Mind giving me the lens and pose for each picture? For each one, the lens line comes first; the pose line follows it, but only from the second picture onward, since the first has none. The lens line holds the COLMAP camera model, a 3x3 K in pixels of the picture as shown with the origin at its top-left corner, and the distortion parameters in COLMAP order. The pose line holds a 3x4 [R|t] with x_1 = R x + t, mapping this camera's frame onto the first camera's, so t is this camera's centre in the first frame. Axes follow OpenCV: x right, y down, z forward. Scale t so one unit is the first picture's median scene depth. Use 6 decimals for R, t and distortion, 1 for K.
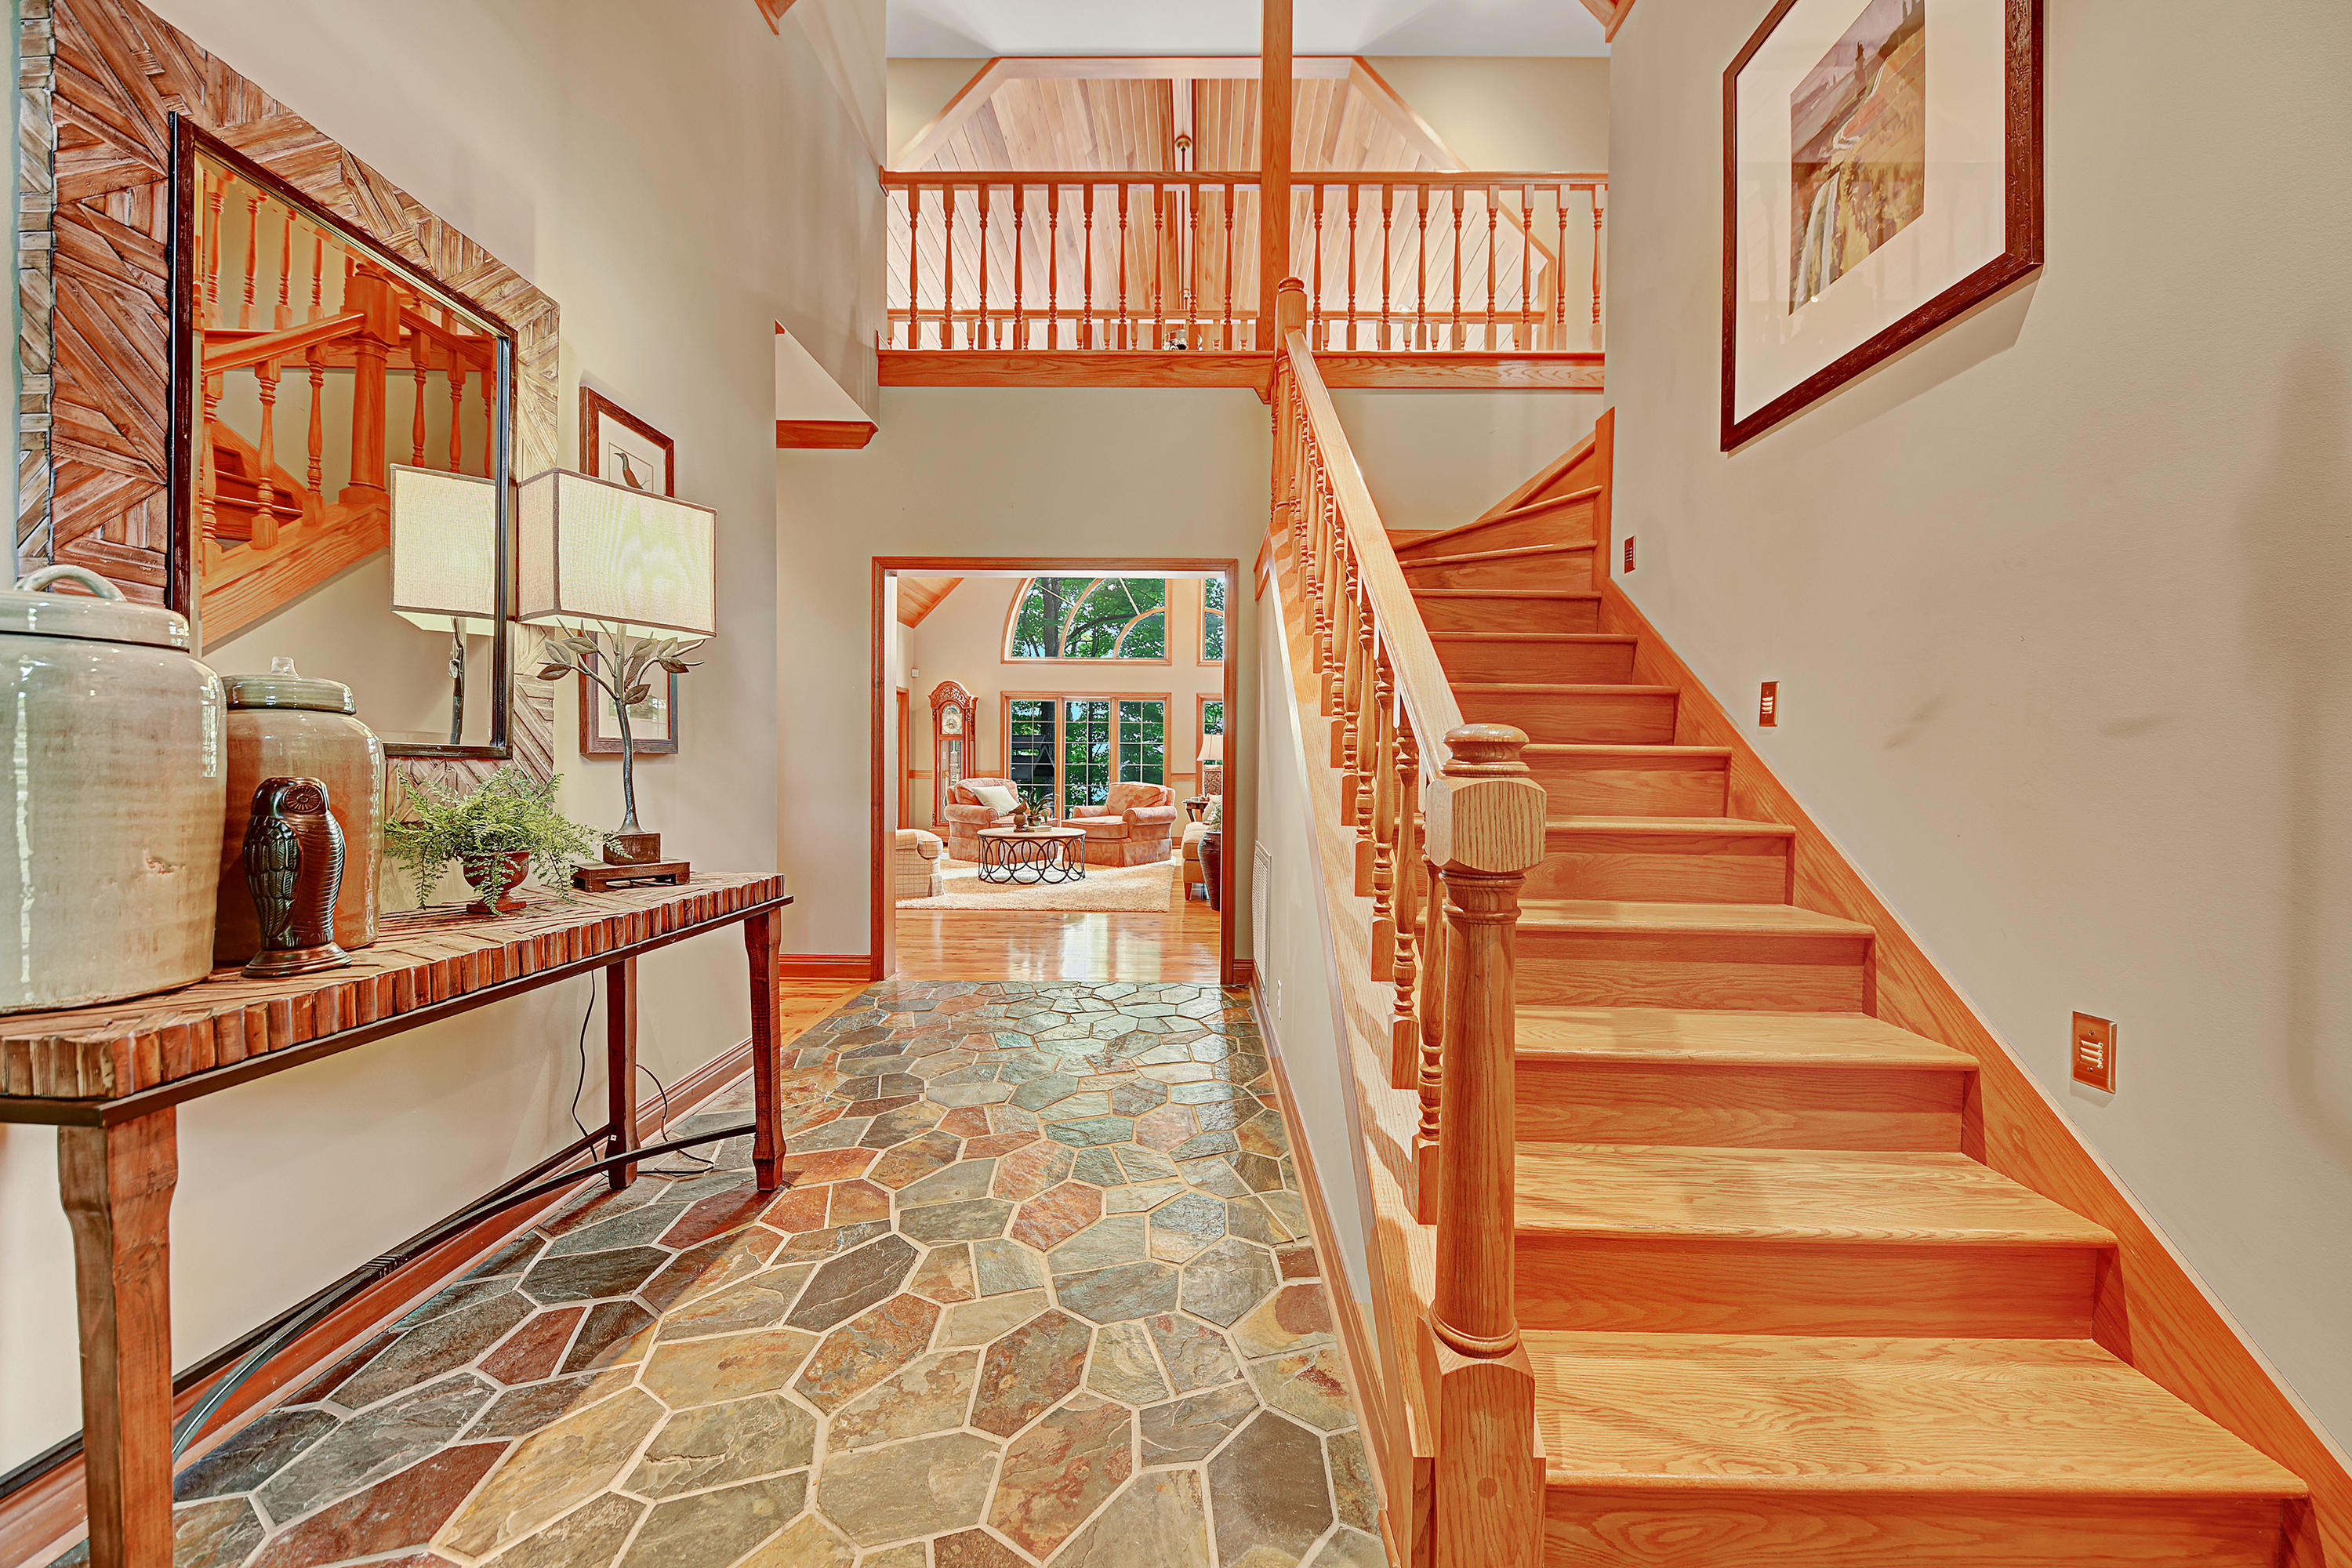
lens RADIAL K [[866.2, 0, 1176.5], [0, 866.2, 774.1], [0, 0, 1]] dist [0.004643, -0.001918]
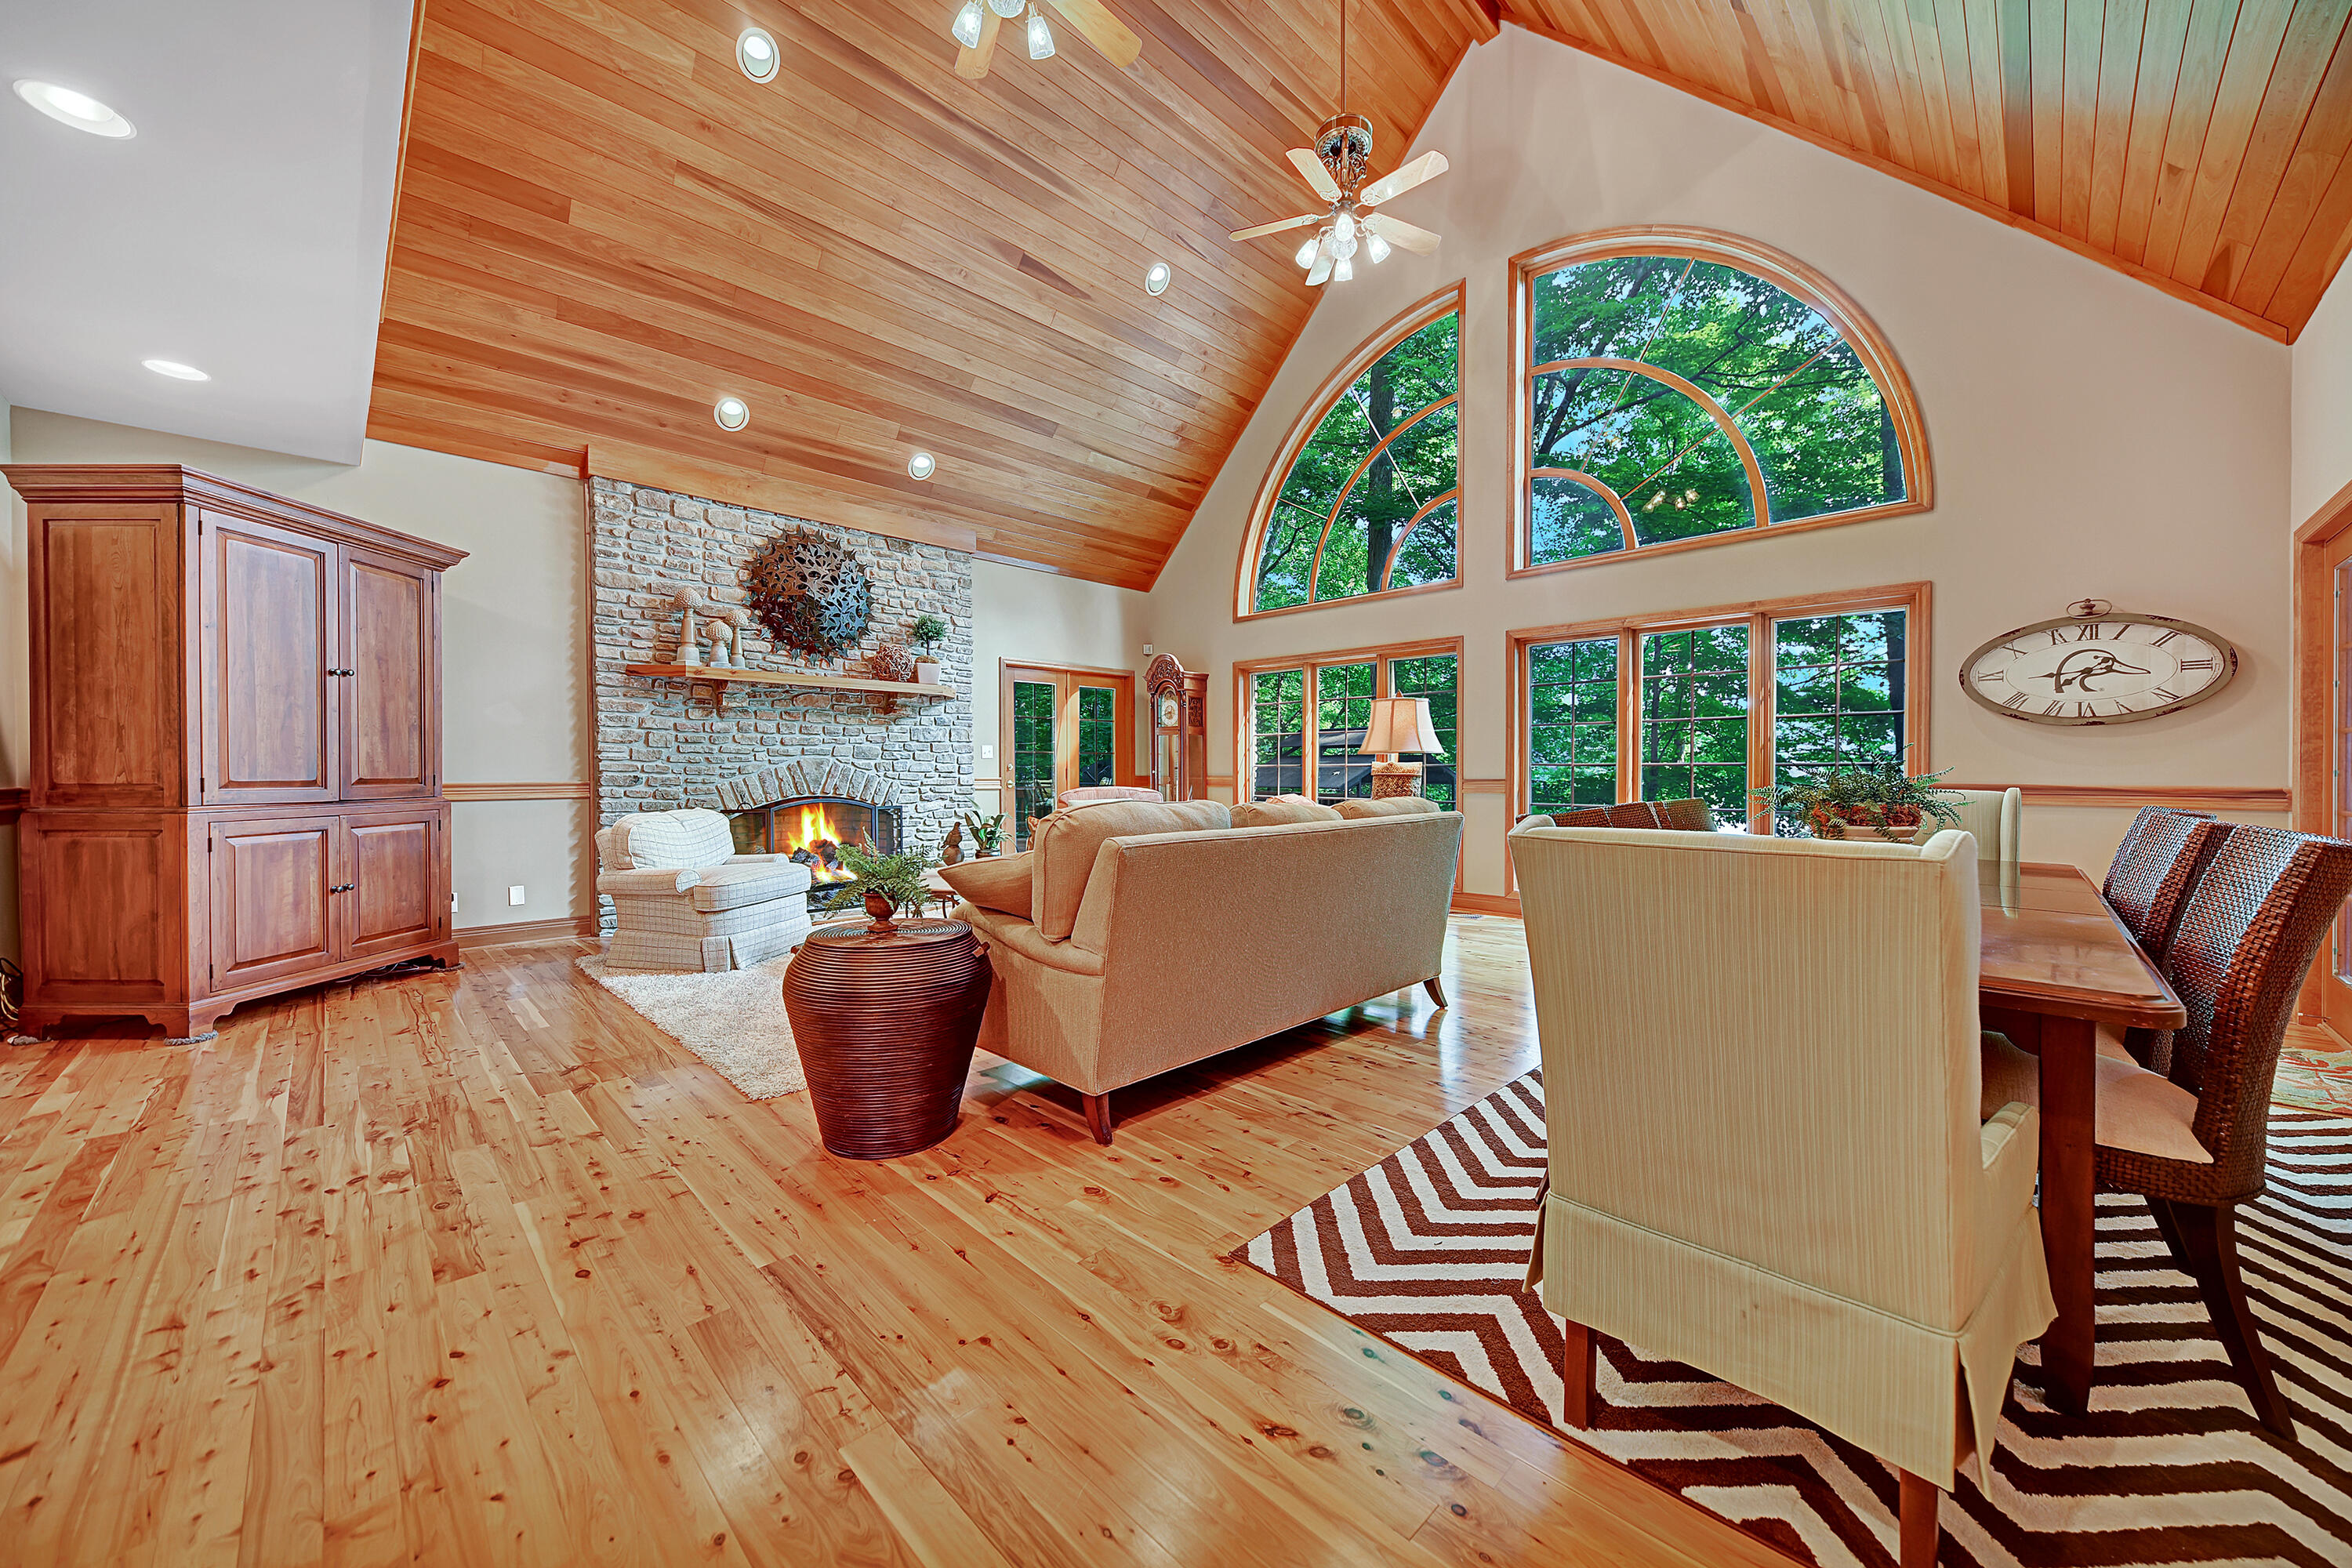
lens RADIAL K [[866.2, 0, 1187.3], [0, 866.2, 781.8], [0, 0, 1]] dist [0.004643, -0.001918]
pose [[0.715821, 0.001839, -0.698281, 0.271836], [0.000281, 0.999996, 0.002922, -0.001008], [0.698283, -0.002288, 0.715818, 0.487918]]
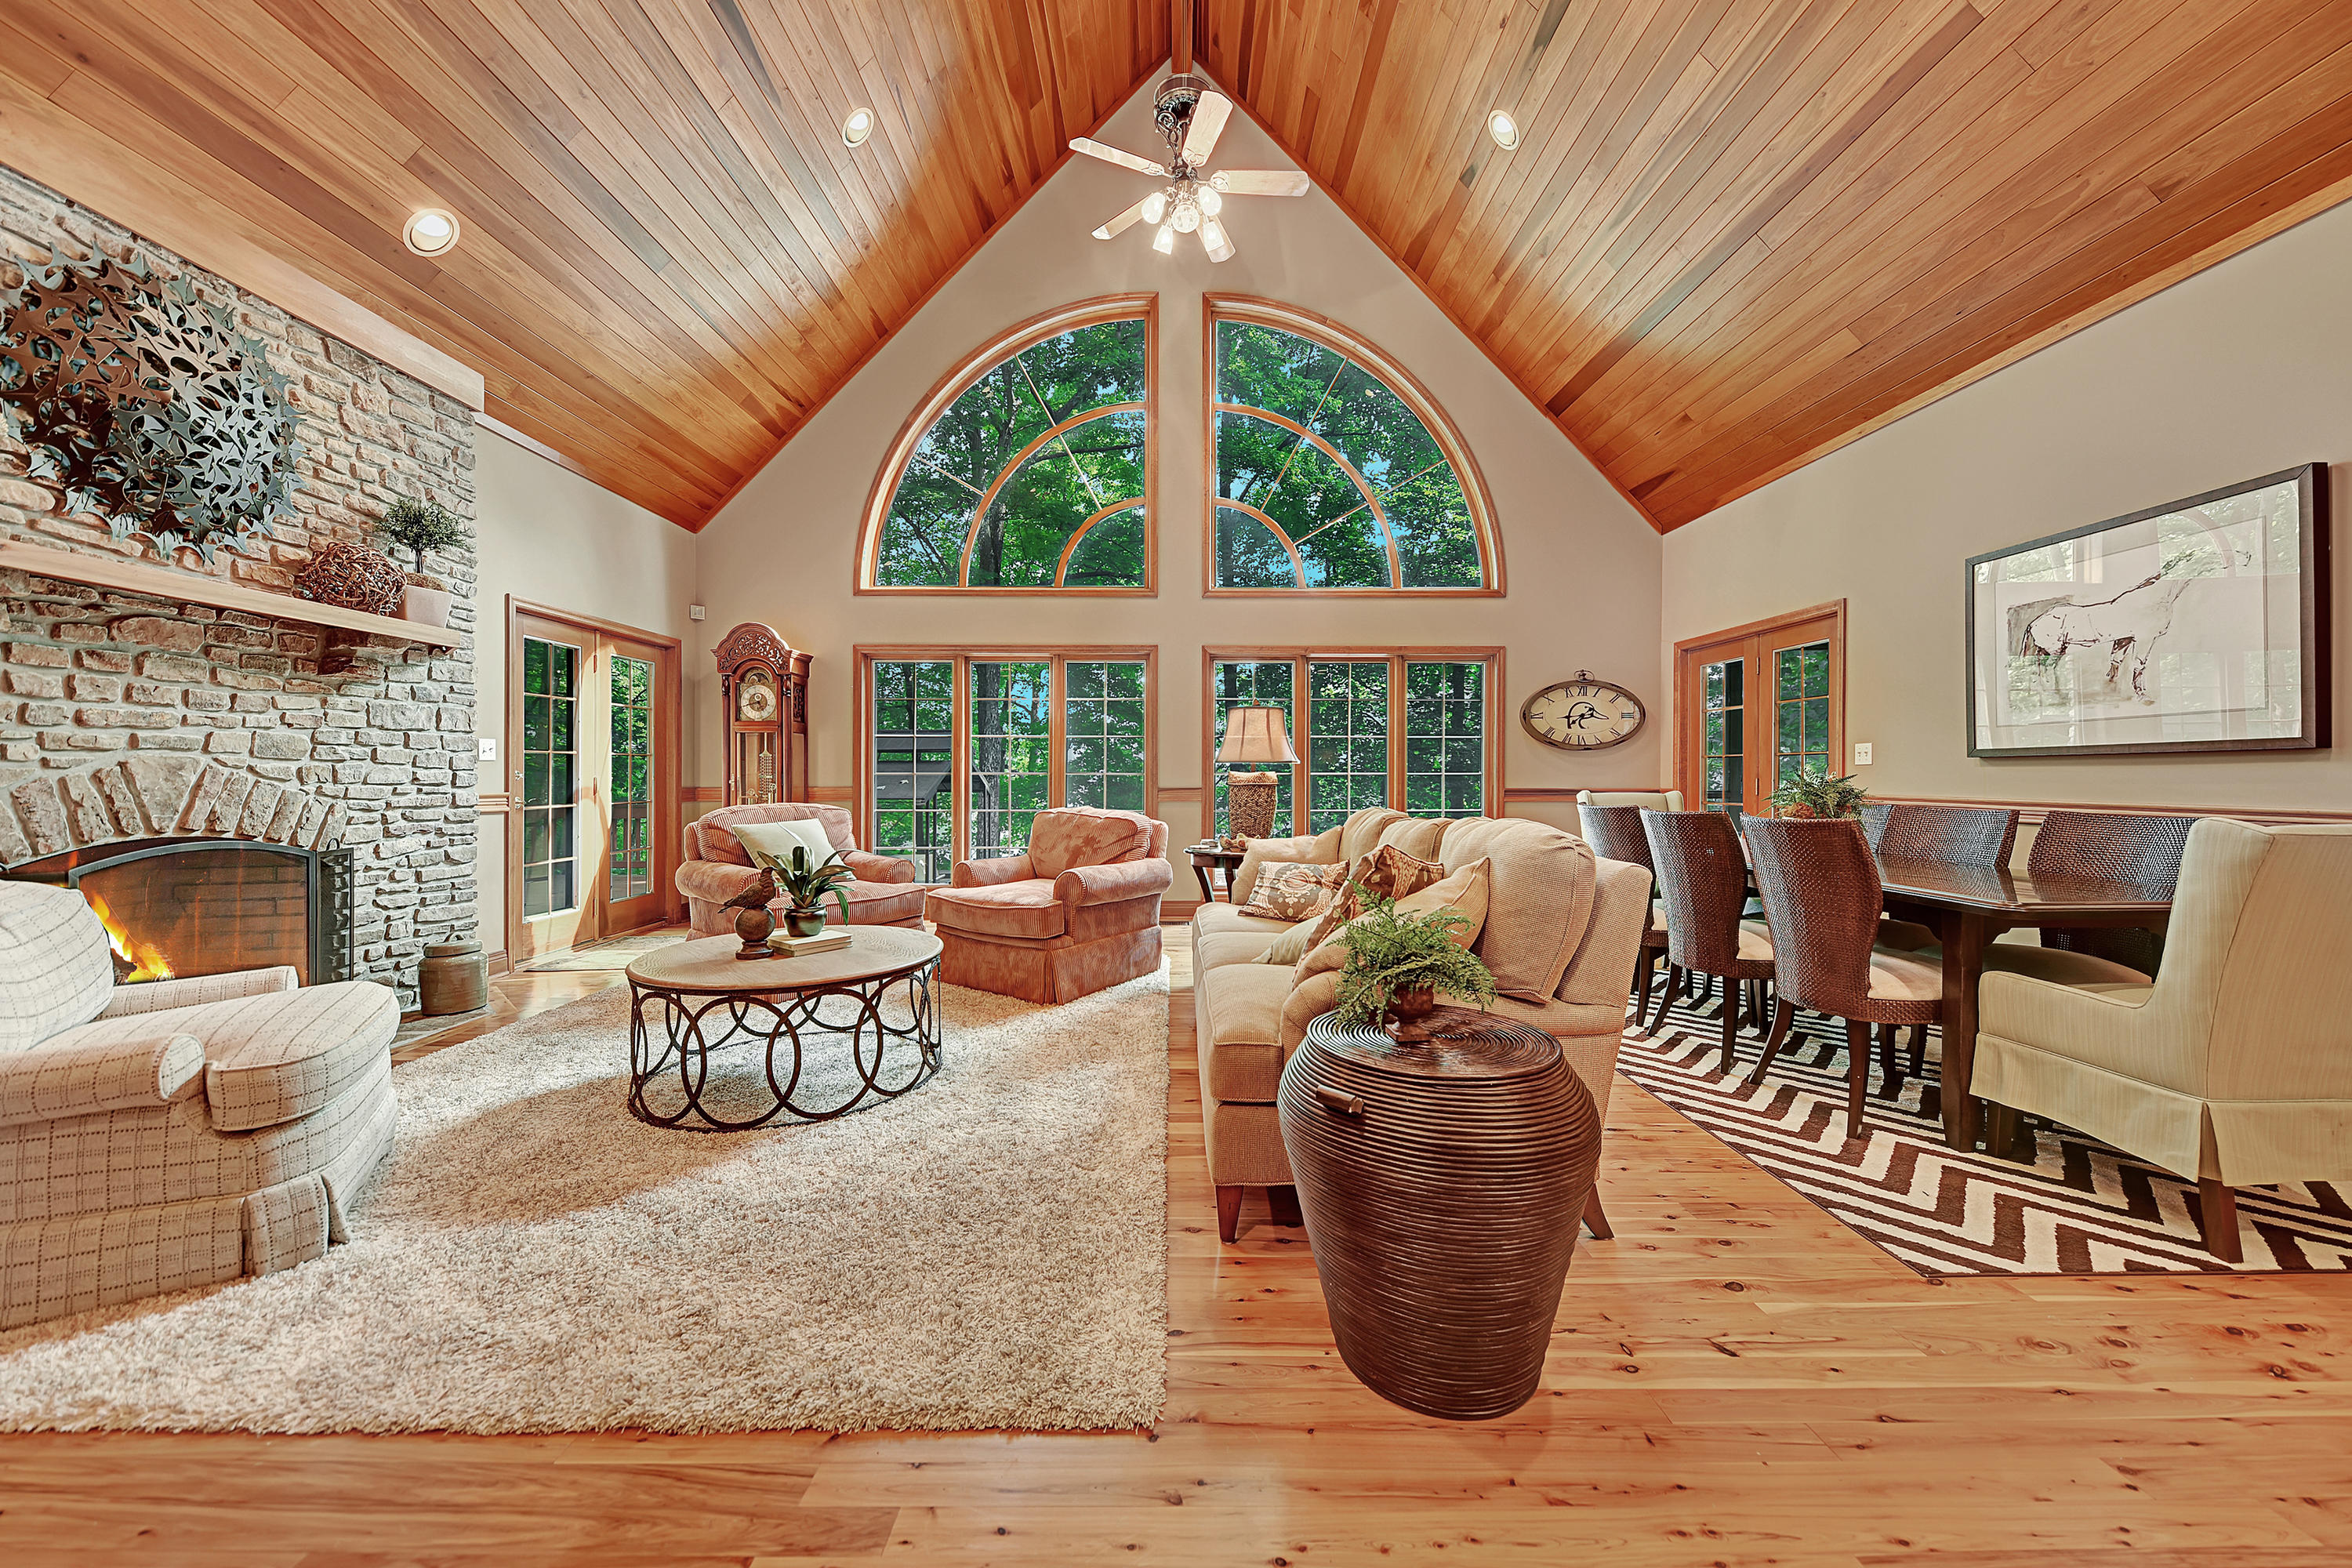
lens RADIAL K [[866.2, 0, 1184.2], [0, 866.2, 781.2], [0, 0, 1]] dist [0.004643, -0.001918]
pose [[0.999592, -0.007933, 0.027451, -0.004657], [0.008007, 0.999965, -0.002589, -0.004144], [-0.027430, 0.002808, 0.999620, 0.448370]]
